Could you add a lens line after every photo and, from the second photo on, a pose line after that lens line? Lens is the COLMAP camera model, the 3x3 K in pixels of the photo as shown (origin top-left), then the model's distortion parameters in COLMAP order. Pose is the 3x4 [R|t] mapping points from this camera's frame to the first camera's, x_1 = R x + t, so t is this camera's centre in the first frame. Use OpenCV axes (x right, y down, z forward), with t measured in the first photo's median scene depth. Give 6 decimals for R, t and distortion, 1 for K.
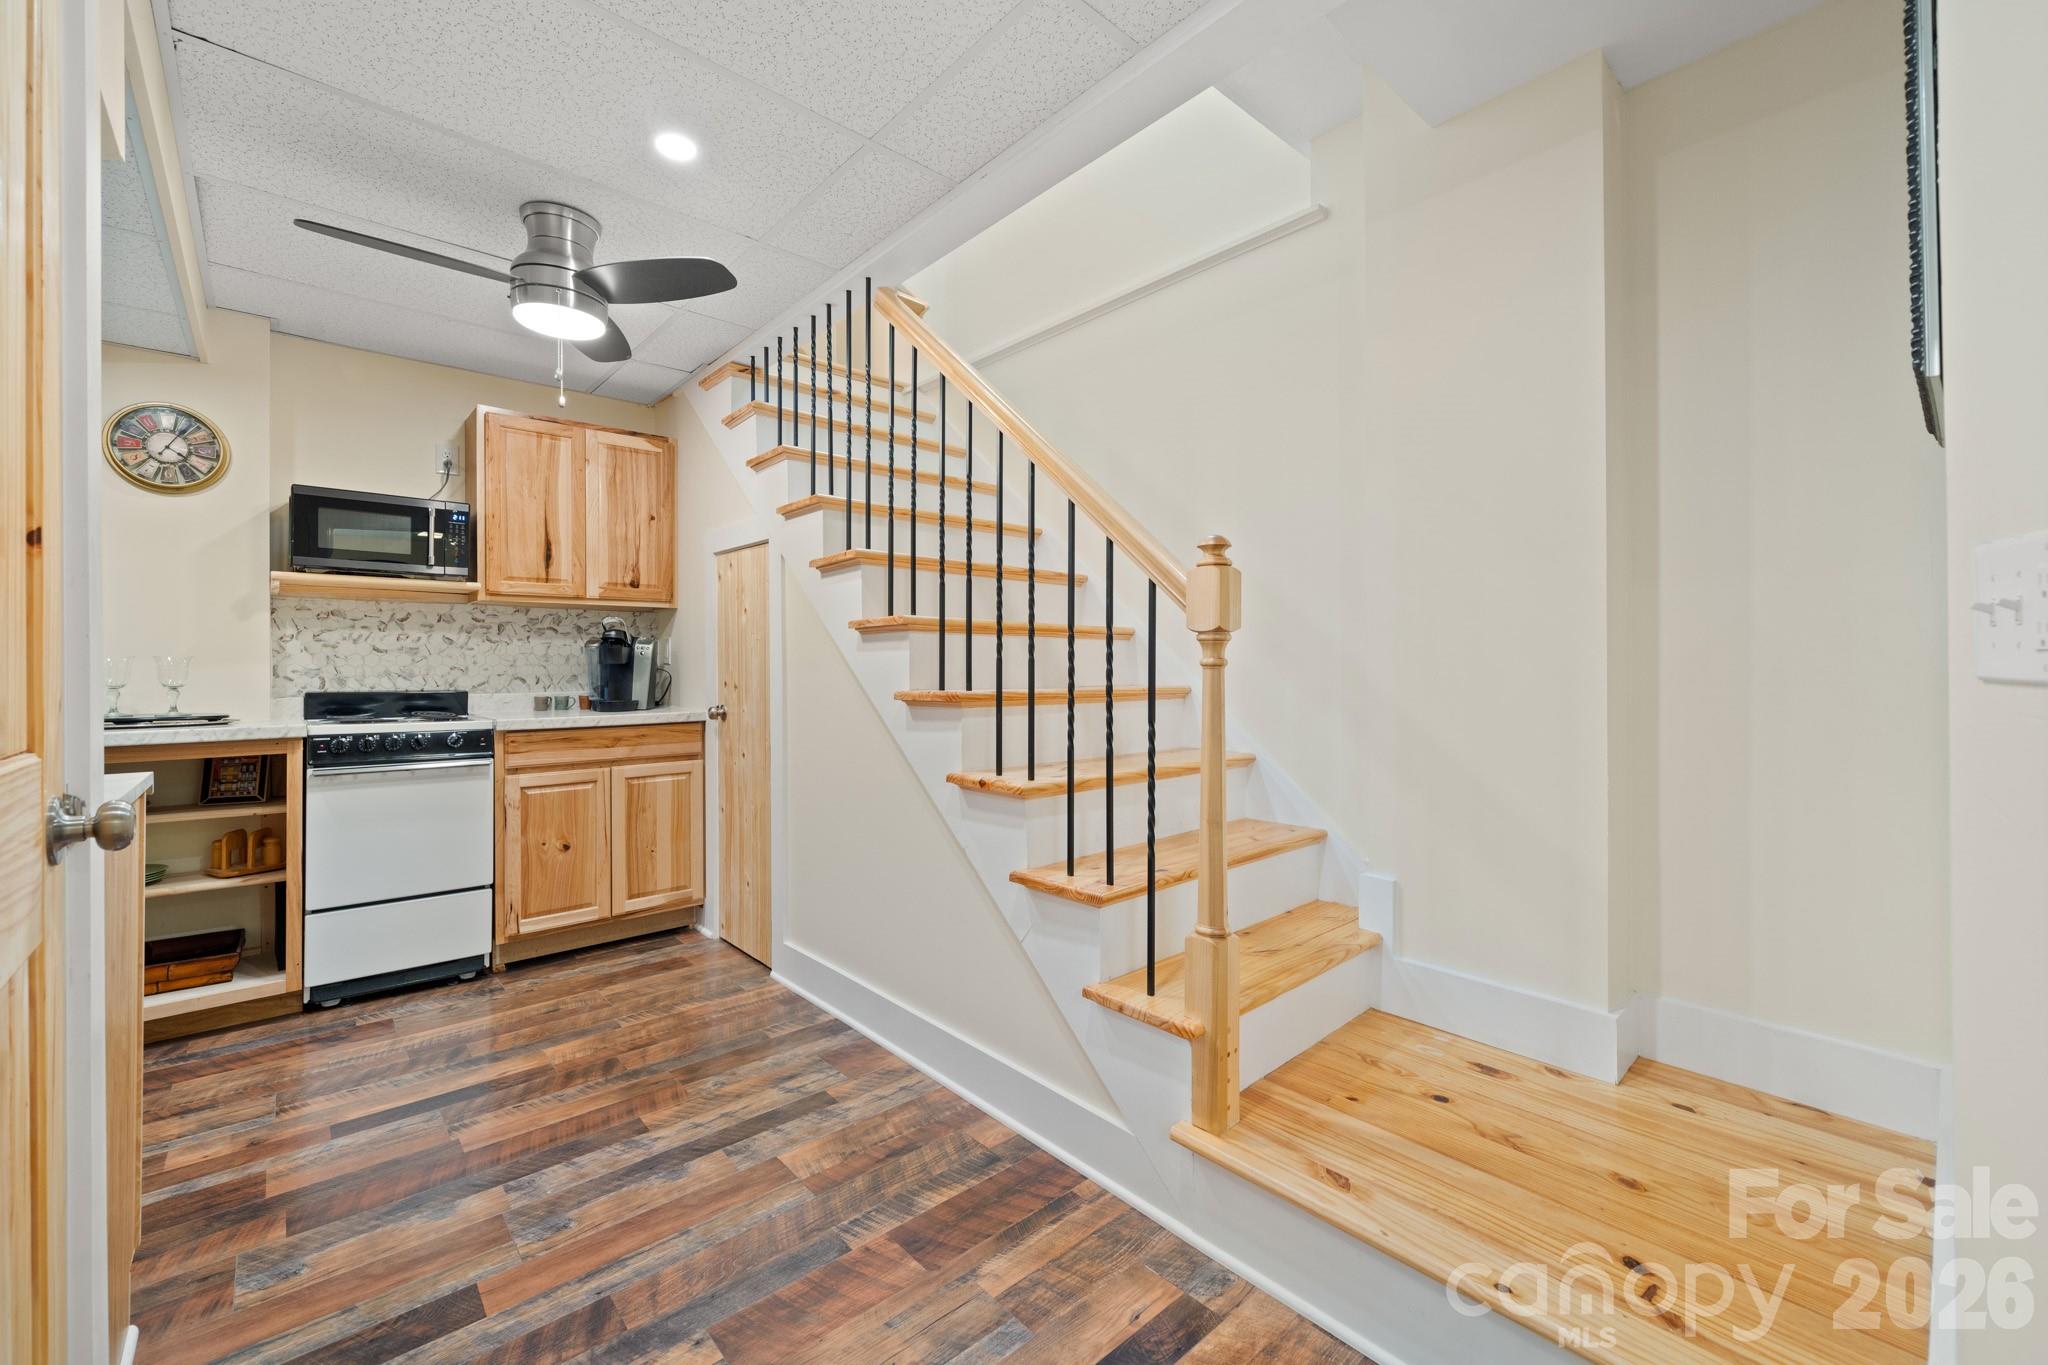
lens RADIAL K [[825.9, 0, 1020.3], [0, 825.9, 669.8], [0, 0, 1]] dist [-0.000296, -0.000108]
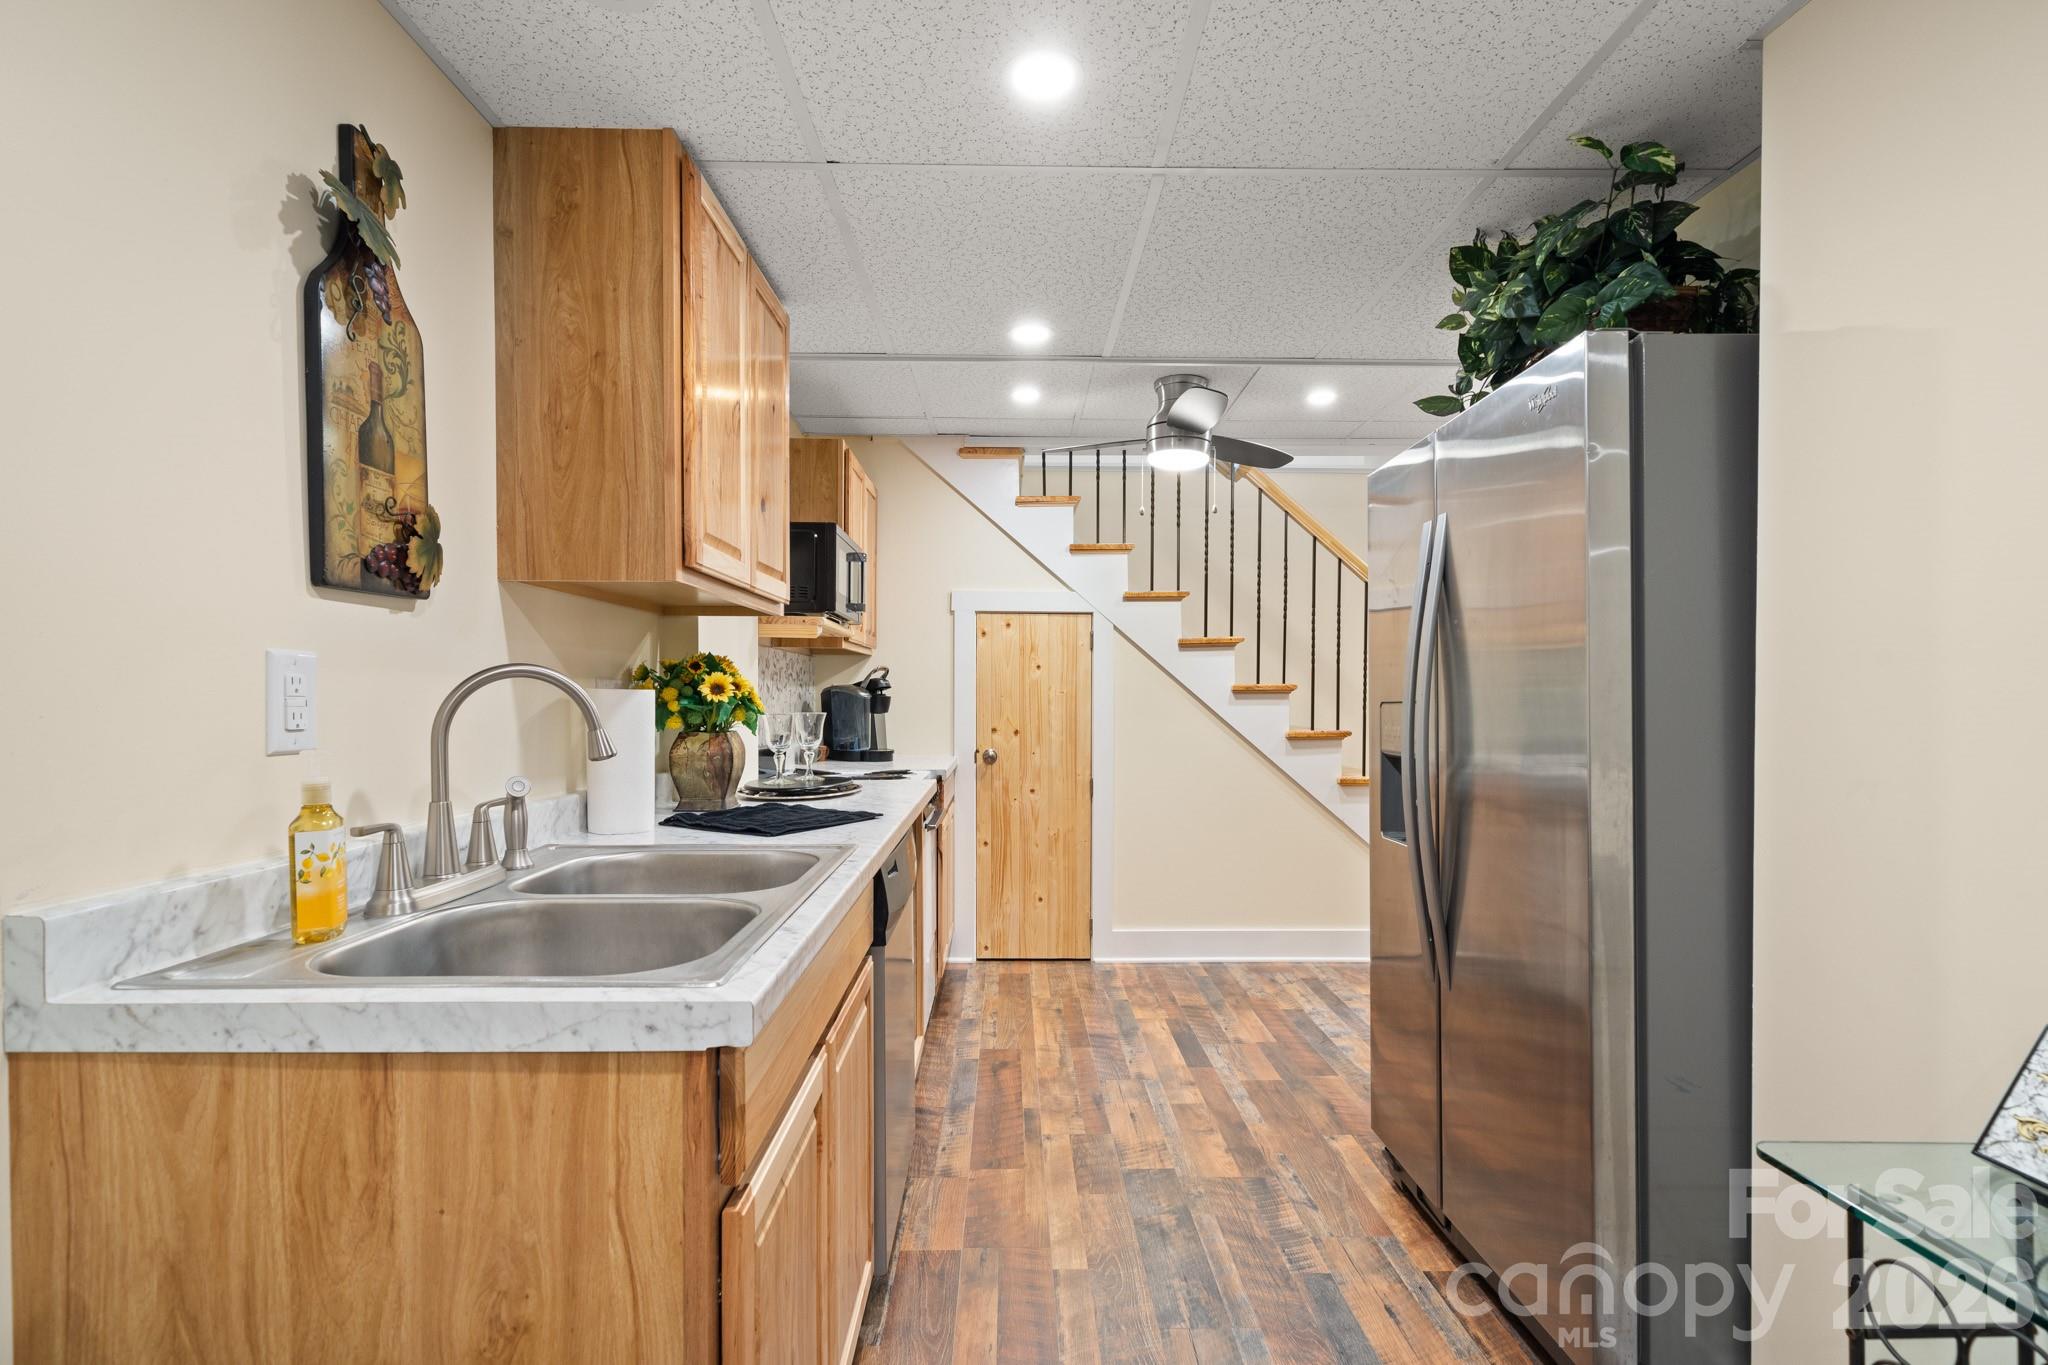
lens RADIAL K [[968.8, 0, 1023.4], [0, 968.8, 701.5], [0, 0, 1]] dist [-0.001791, -0.000140]
pose [[0.652311, -0.000674, 0.757951, -1.971822], [0.000536, 1.000000, 0.000428, -0.032273], [-0.757951, 0.000126, 0.652311, 0.168065]]
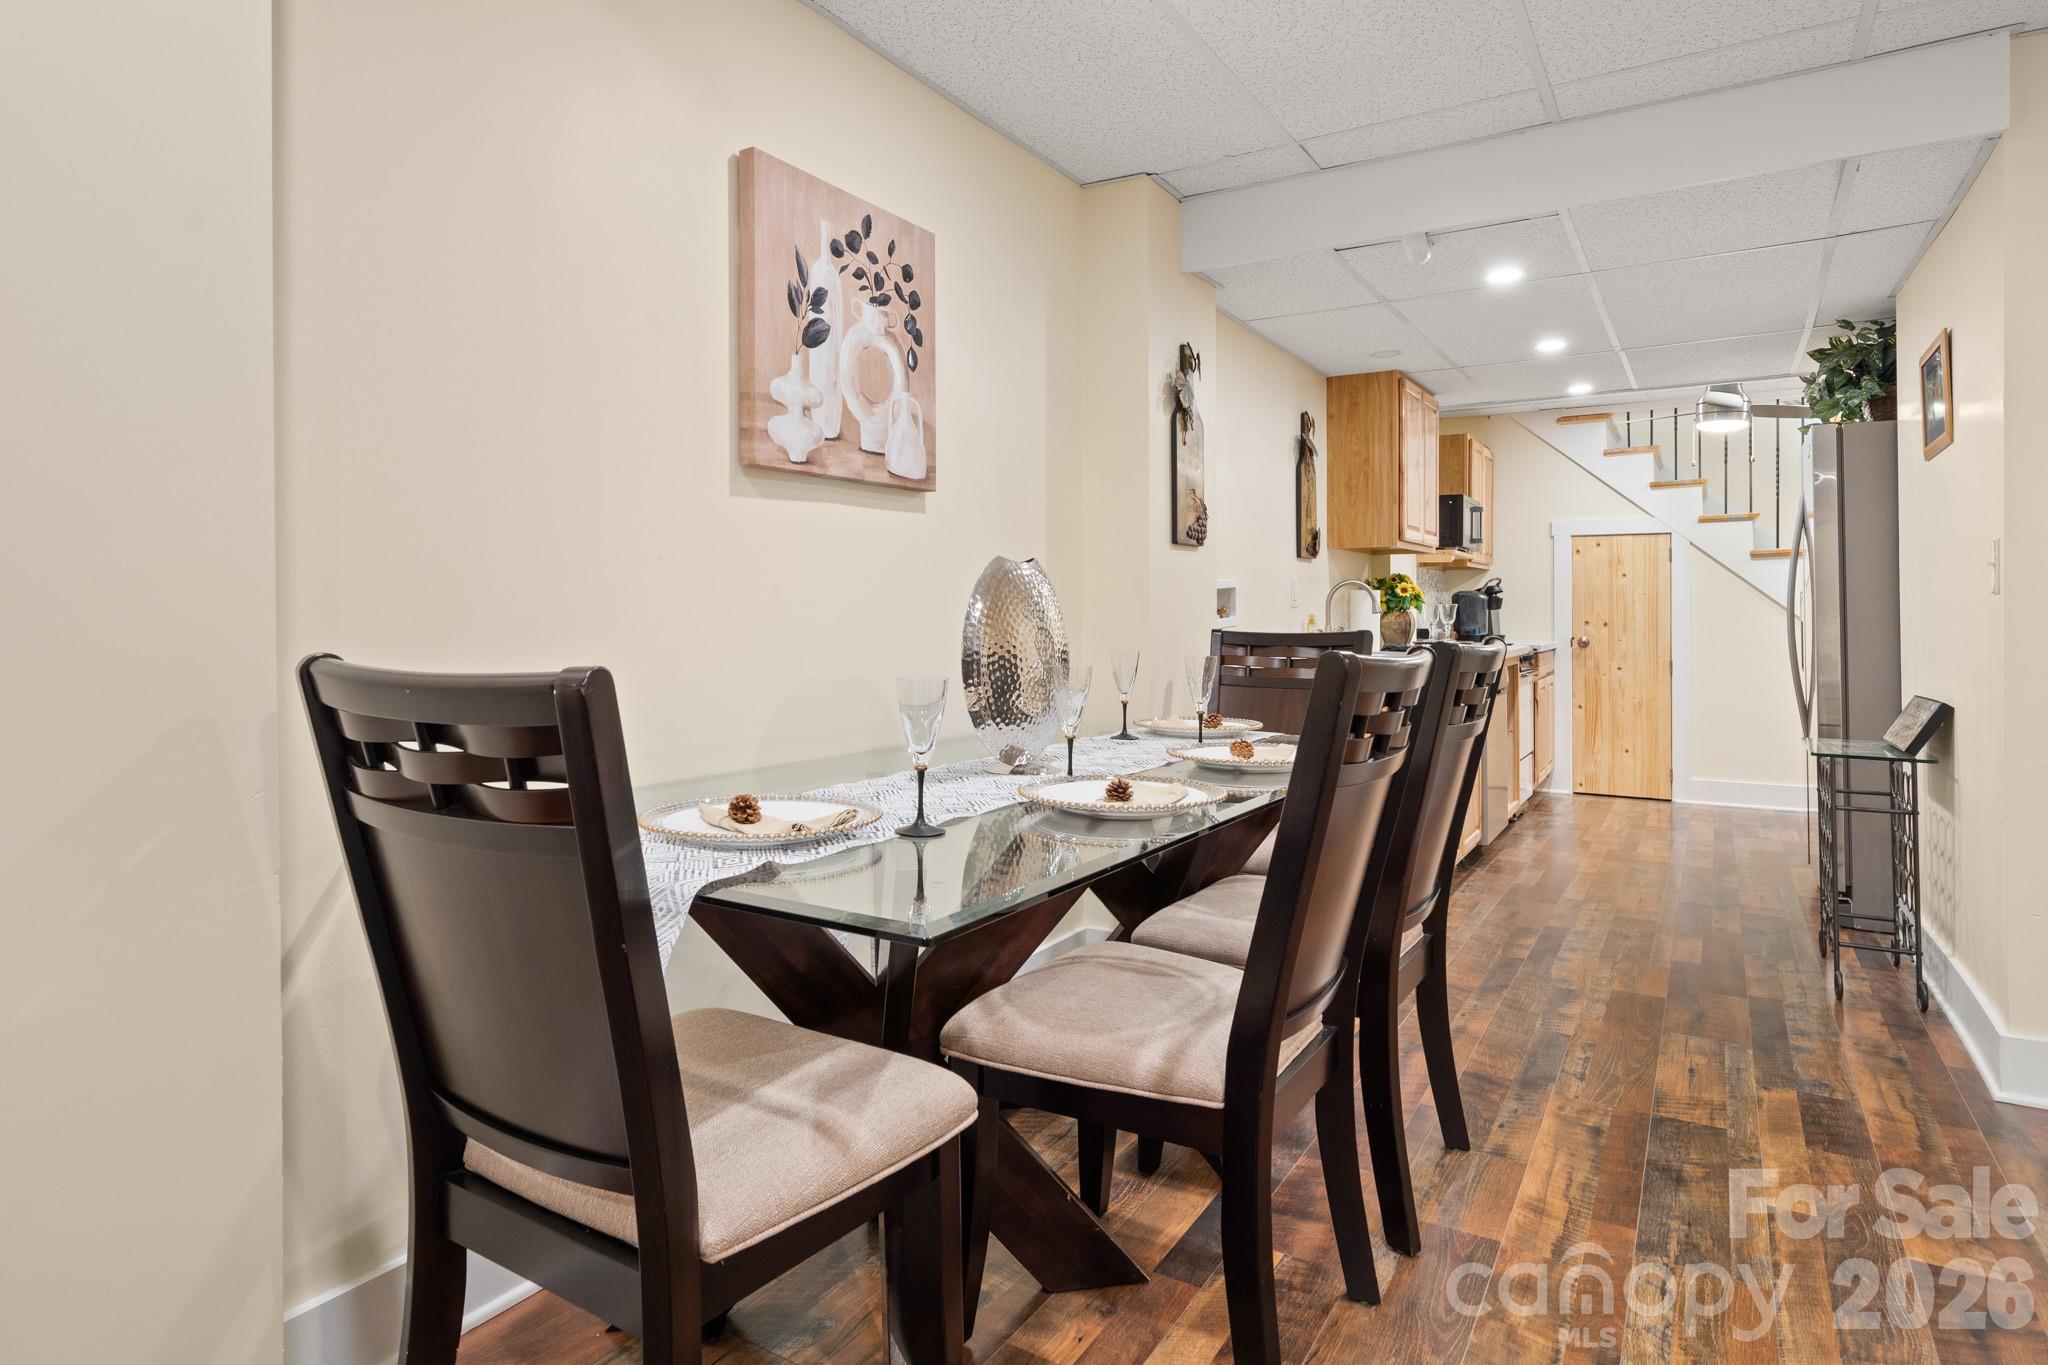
lens RADIAL K [[1074.1, 0, 1010.2], [0, 1074.1, 625.4], [0, 0, 1]] dist [-0.000694, -0.000047]
pose [[0.962892, -0.002722, 0.269874, -2.847533], [0.001201, 0.999982, 0.005803, 0.015591], [-0.269885, -0.005264, 0.962878, -0.924394]]
